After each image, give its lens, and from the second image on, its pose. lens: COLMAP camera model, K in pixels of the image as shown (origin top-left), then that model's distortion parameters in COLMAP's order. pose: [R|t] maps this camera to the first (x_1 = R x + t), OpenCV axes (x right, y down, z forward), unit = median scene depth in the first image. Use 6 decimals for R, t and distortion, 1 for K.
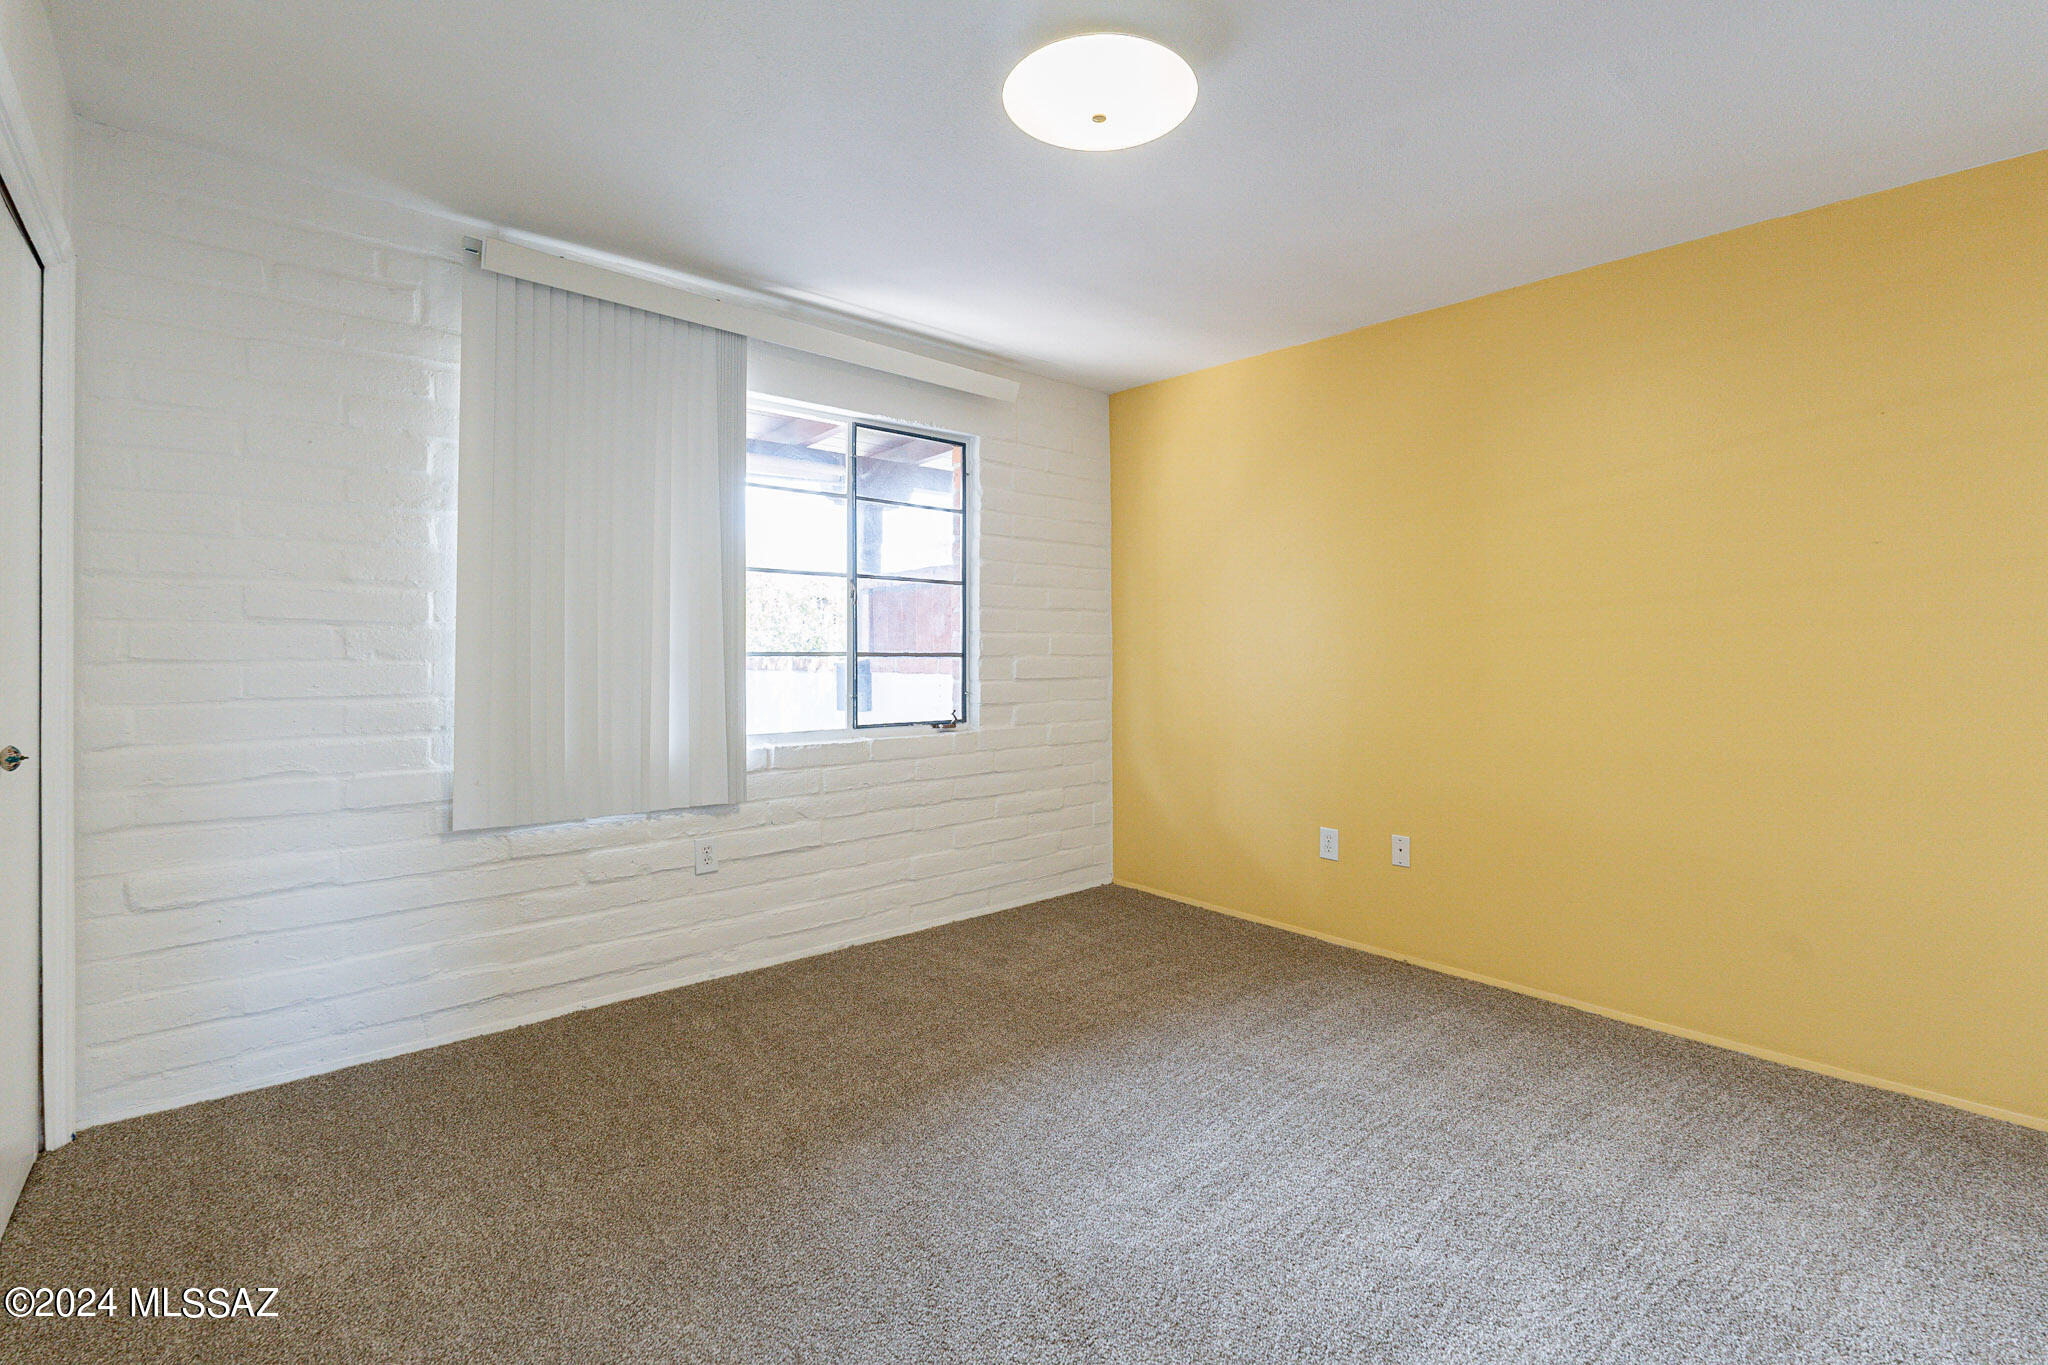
lens RADIAL K [[907.6, 0, 1014.1], [0, 907.6, 657.4], [0, 0, 1]] dist [-0.003192, 0.000039]
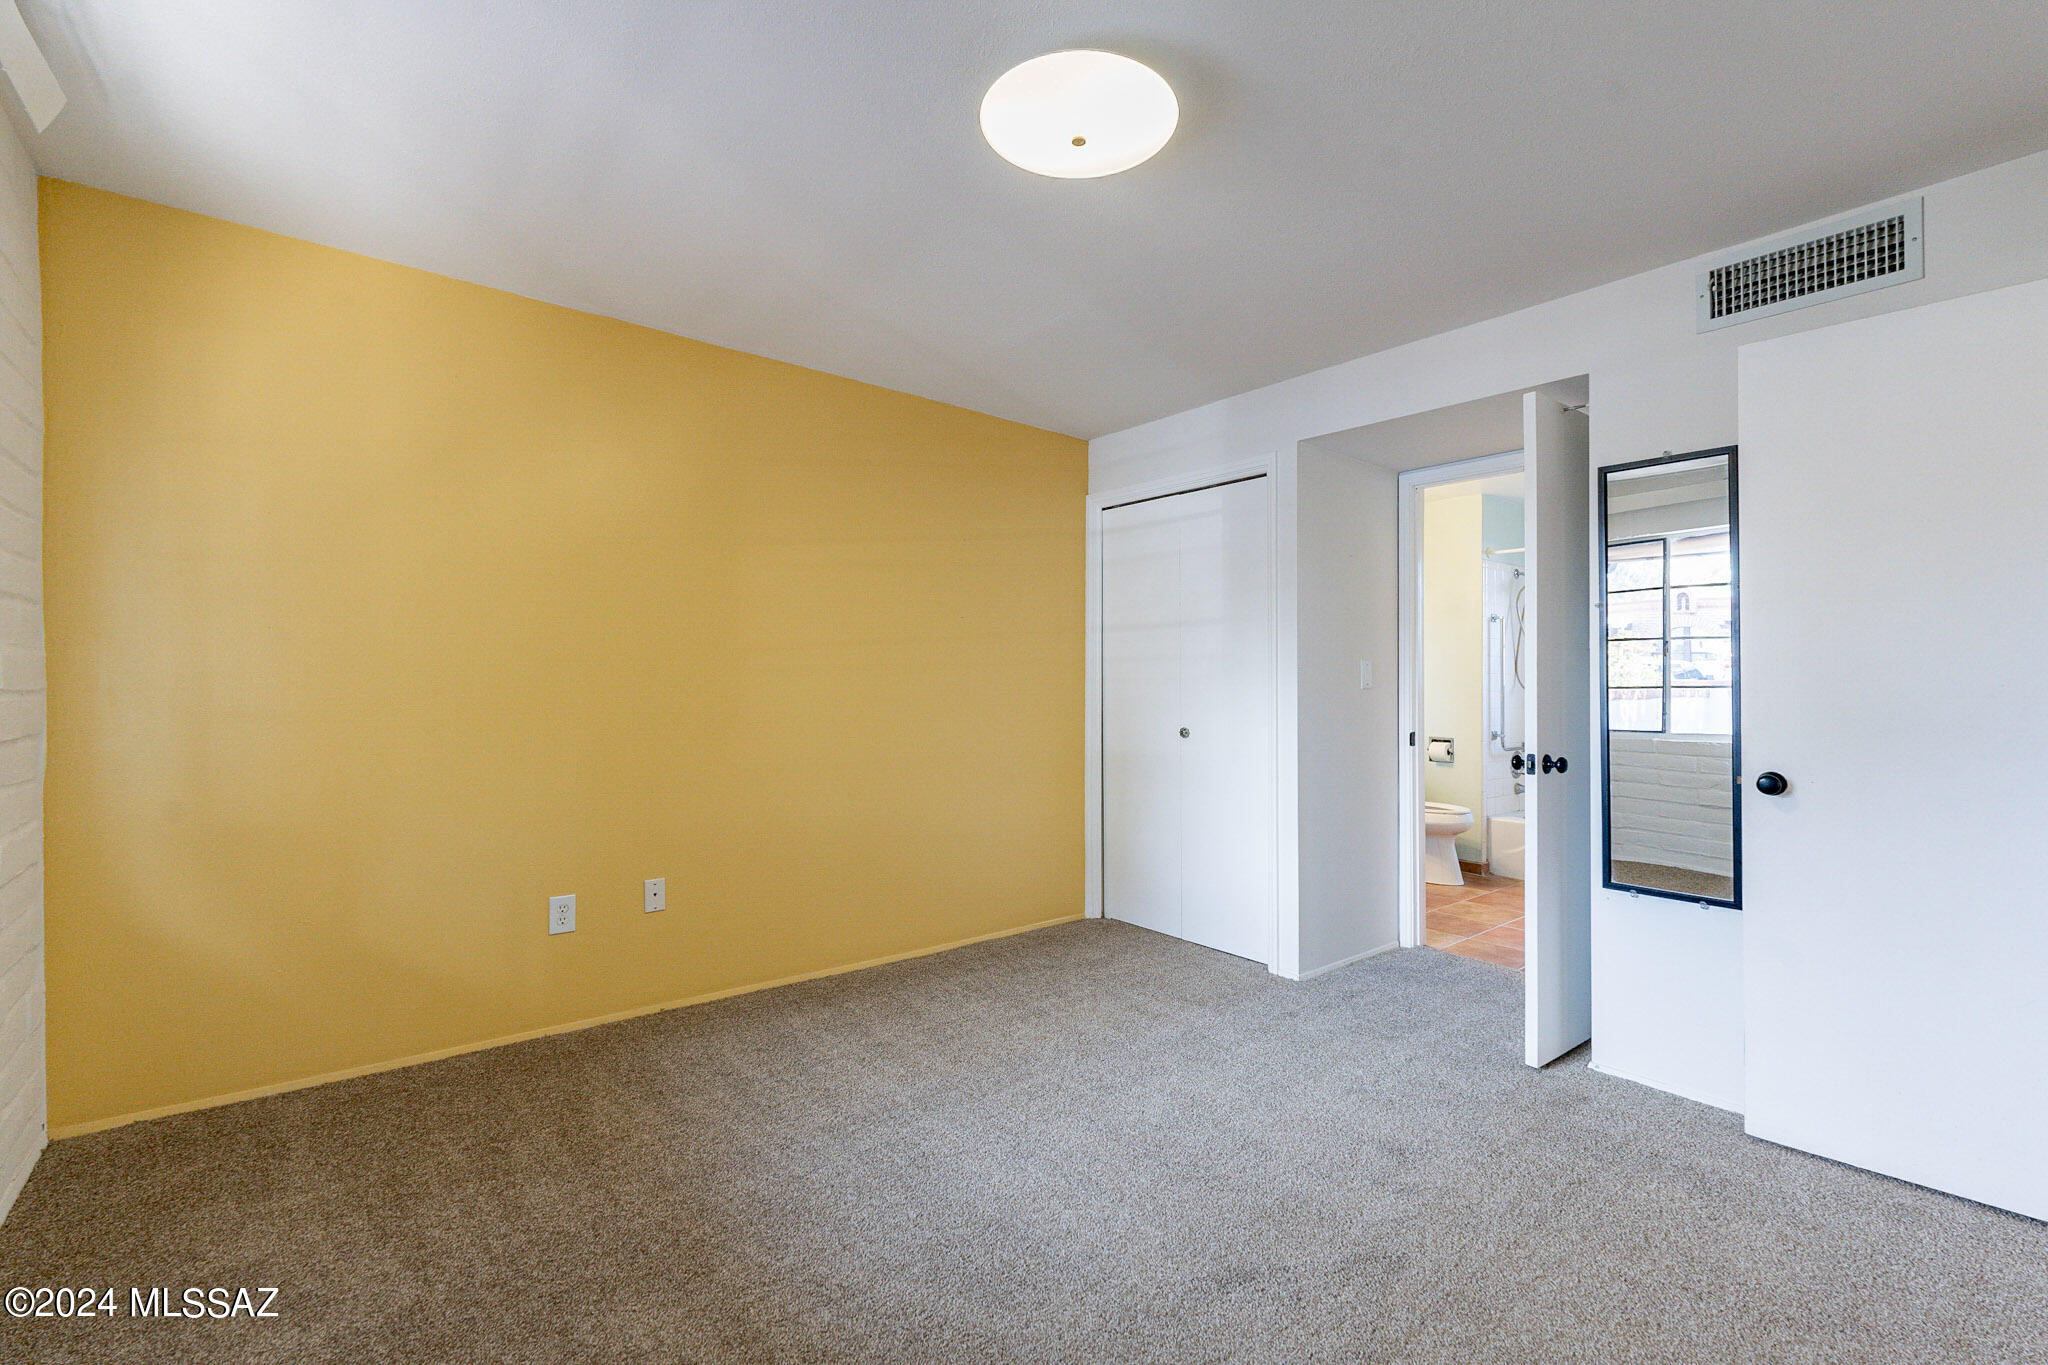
lens RADIAL K [[907.6, 0, 1016.8], [0, 907.6, 679.4], [0, 0, 1]] dist [-0.003192, 0.000039]
pose [[0.044787, 0.002382, 0.998994, -0.500874], [0.006629, 0.999974, -0.002682, -0.005719], [-0.998975, 0.006742, 0.044770, 0.586191]]
